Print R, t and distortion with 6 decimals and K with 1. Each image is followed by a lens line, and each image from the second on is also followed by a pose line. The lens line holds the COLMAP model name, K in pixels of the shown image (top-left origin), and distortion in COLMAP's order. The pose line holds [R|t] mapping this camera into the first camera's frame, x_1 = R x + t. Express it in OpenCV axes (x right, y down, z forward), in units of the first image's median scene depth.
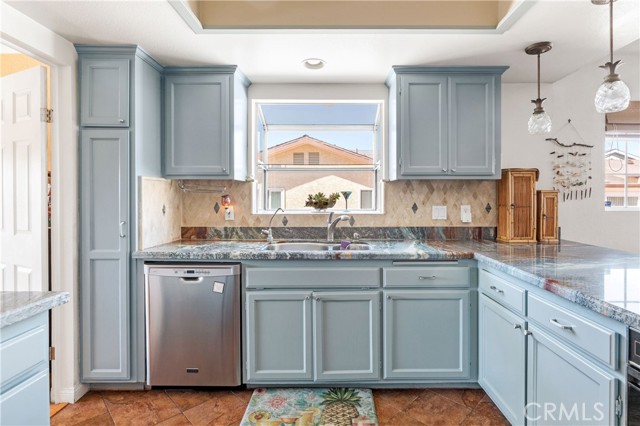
lens RADIAL K [[327.6, 0, 321.3], [0, 327.6, 201.5], [0, 0, 1]] dist [-0.001005, -0.000234]
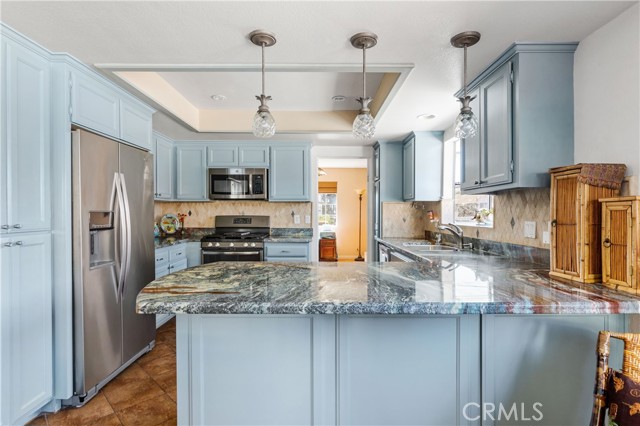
lens RADIAL K [[323.8, 0, 319.2], [0, 323.8, 216.4], [0, 0, 1]] dist [-0.002299, -0.000113]
pose [[-0.001516, 0.009507, -0.999954, 1.191078], [-0.012253, 0.999880, 0.009525, -0.000074], [0.999924, 0.012267, -0.001399, 0.471886]]
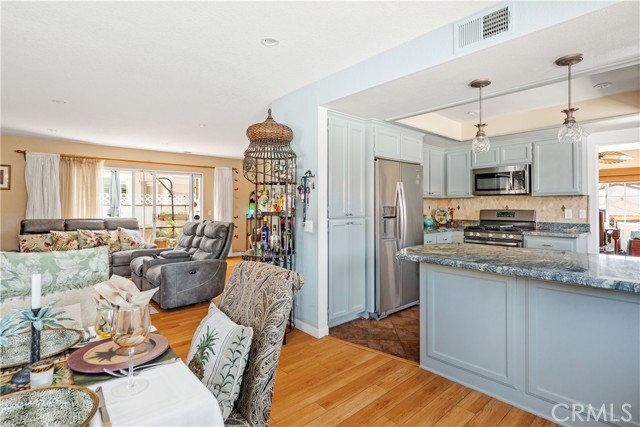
lens RADIAL K [[322.9, 0, 322.1], [0, 322.9, 208.8], [0, 0, 1]] dist [-0.010067, -0.000288]
pose [[-0.748855, 0.003620, -0.662723, 1.479344], [-0.006650, 0.999894, 0.012977, -0.005051], [0.662700, 0.014125, -0.748752, 0.745352]]
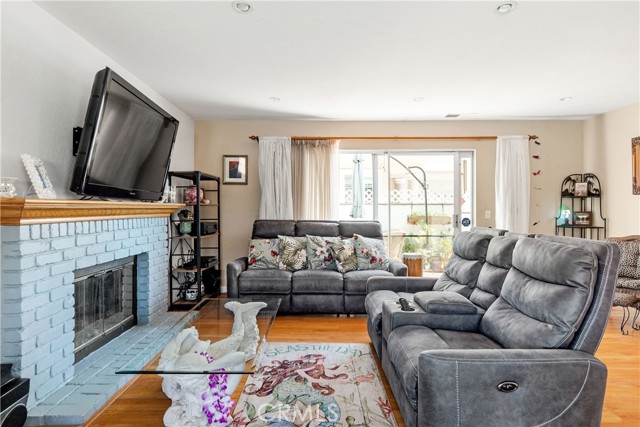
lens RADIAL K [[343.1, 0, 321.4], [0, 343.1, 205.1], [0, 0, 1]] dist [0.005630, 0.000718]
pose [[-0.999946, 0.000281, -0.010415, 1.233475], [0.000285, 1.000000, -0.000323, 0.025556], [0.010415, -0.000326, -0.999946, -0.238202]]
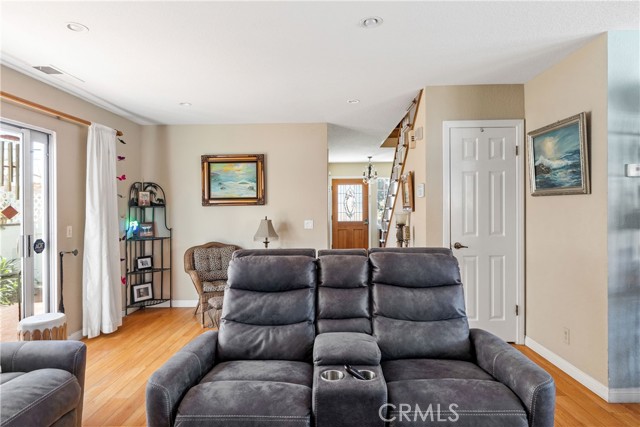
lens RADIAL K [[366.7, 0, 320.0], [0, 366.7, 213.5], [0, 0, 1]] dist [-0.006313, -0.001696]
pose [[-0.019072, 0.012907, -0.999735, 1.639946], [0.001848, 0.999915, 0.012874, -0.007193], [0.999816, -0.001602, -0.019094, -1.135838]]
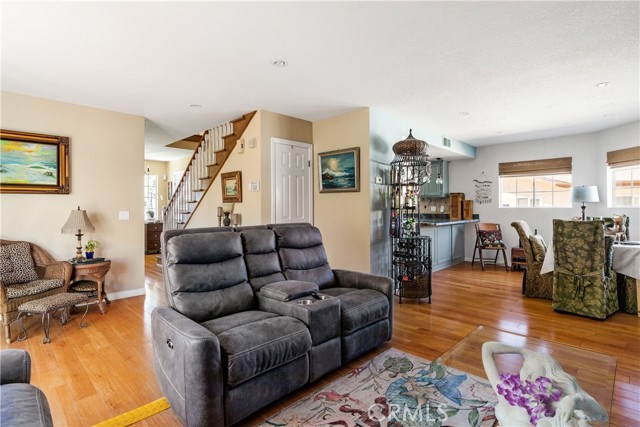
lens RADIAL K [[320.8, 0, 320.5], [0, 320.8, 209.5], [0, 0, 1]] dist [-0.000569, -0.000621]
pose [[0.715533, 0.001914, -0.698576, 1.618448], [-0.001360, 0.999998, 0.001347, 0.039072], [0.698577, -0.000014, 0.715535, -1.693607]]
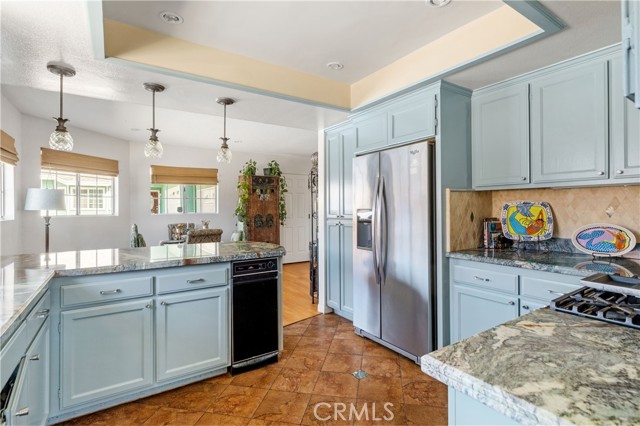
lens RADIAL K [[320.8, 0, 320.5], [0, 320.8, 209.0], [0, 0, 1]] dist [-0.000569, -0.000621]
pose [[-0.545516, 0.000394, 0.838100, -0.550109], [0.010928, 0.999918, 0.006643, -0.010725], [-0.838029, 0.012782, -0.545476, 0.674842]]
